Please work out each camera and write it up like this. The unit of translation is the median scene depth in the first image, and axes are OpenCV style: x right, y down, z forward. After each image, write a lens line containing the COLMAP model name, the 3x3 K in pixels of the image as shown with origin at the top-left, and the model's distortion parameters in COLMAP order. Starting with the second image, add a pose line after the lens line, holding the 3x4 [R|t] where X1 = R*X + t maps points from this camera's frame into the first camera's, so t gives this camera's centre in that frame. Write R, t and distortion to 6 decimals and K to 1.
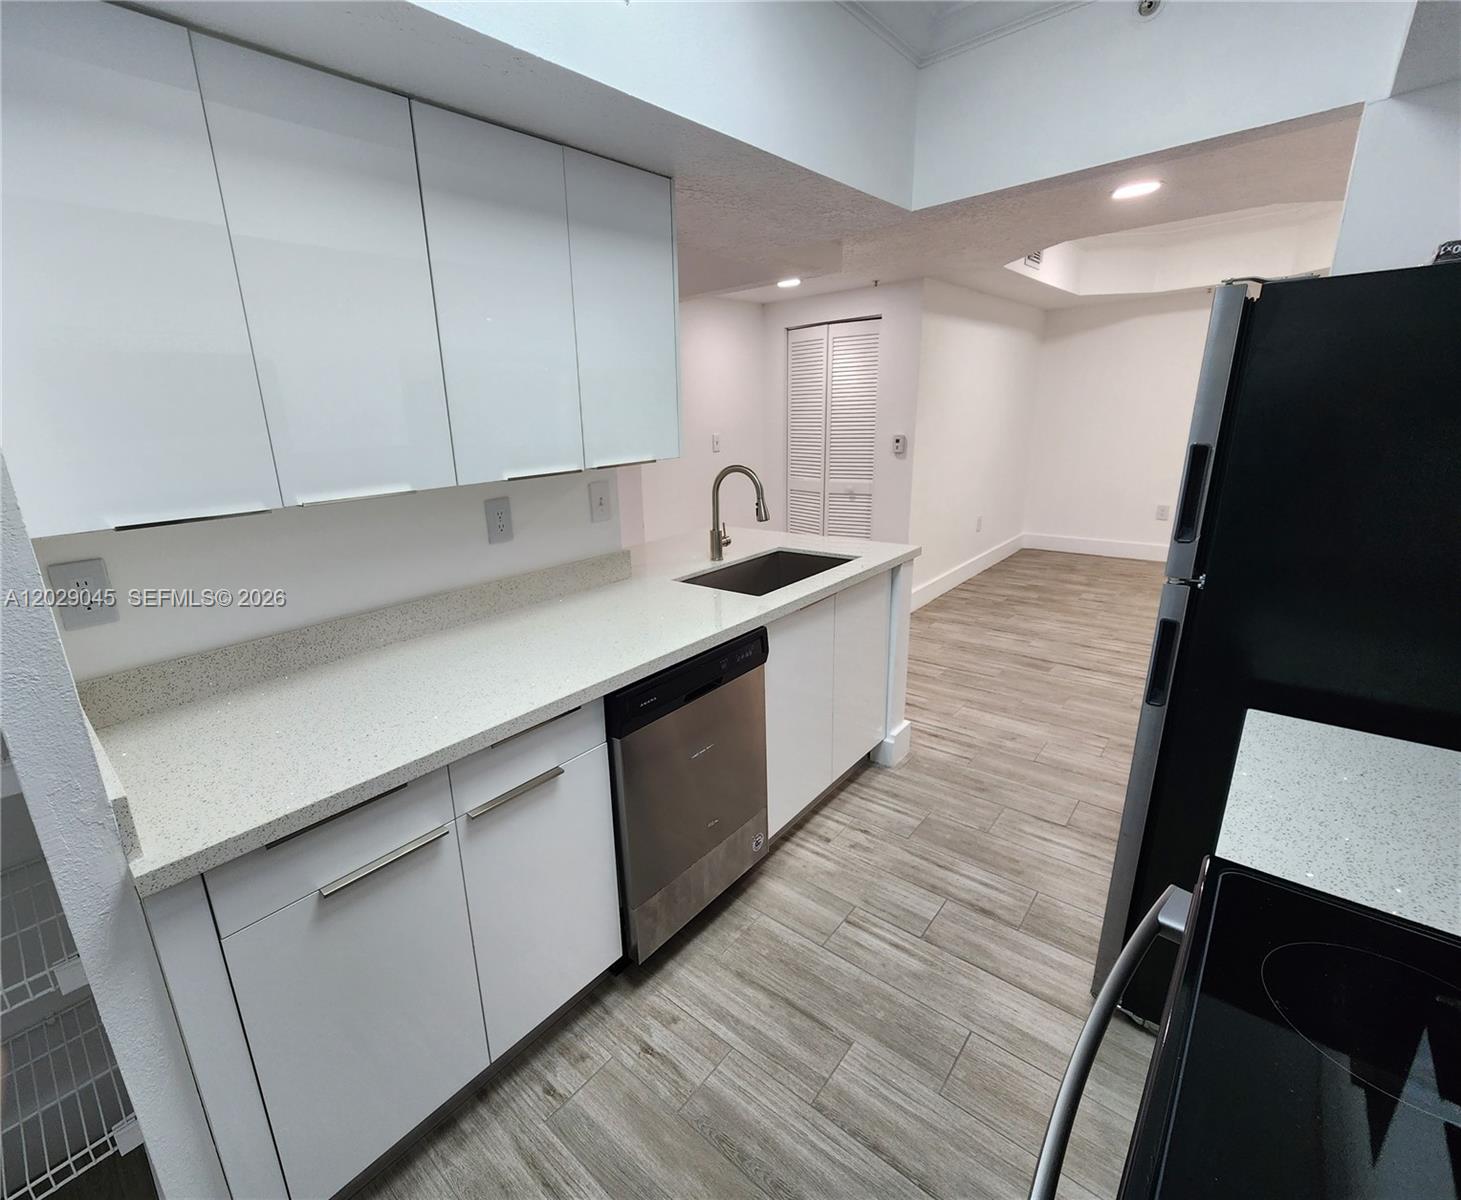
lens RADIAL K [[647.8, 0, 656.6], [0, 647.8, 597.4], [0, 0, 1]] dist [-0.020308, -0.000143]
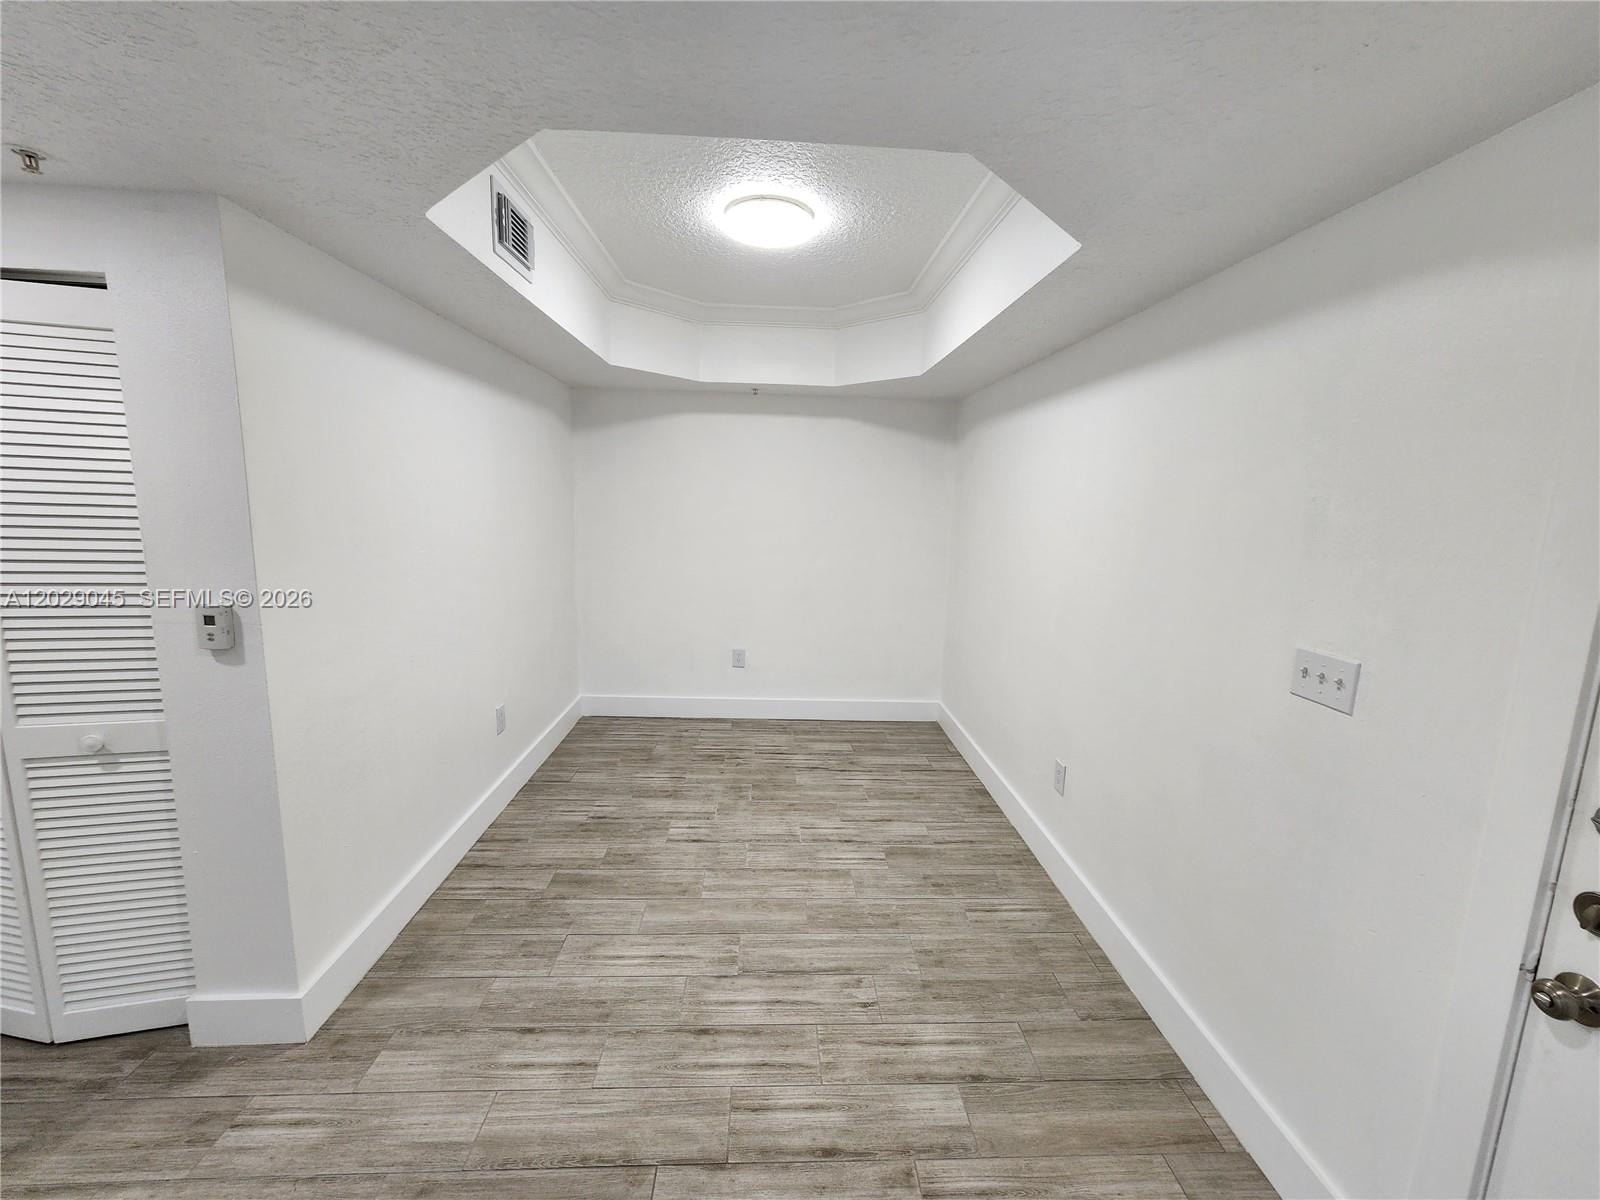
lens RADIAL K [[656.9, 0, 797.8], [0, 656.9, 600.4], [0, 0, 1]] dist [-0.004084, 0.001825]
pose [[0.687129, -0.048944, 0.724885, 0.762558], [0.142780, 0.987369, -0.068676, -0.410150], [-0.712368, 0.150688, 0.685438, 1.135636]]
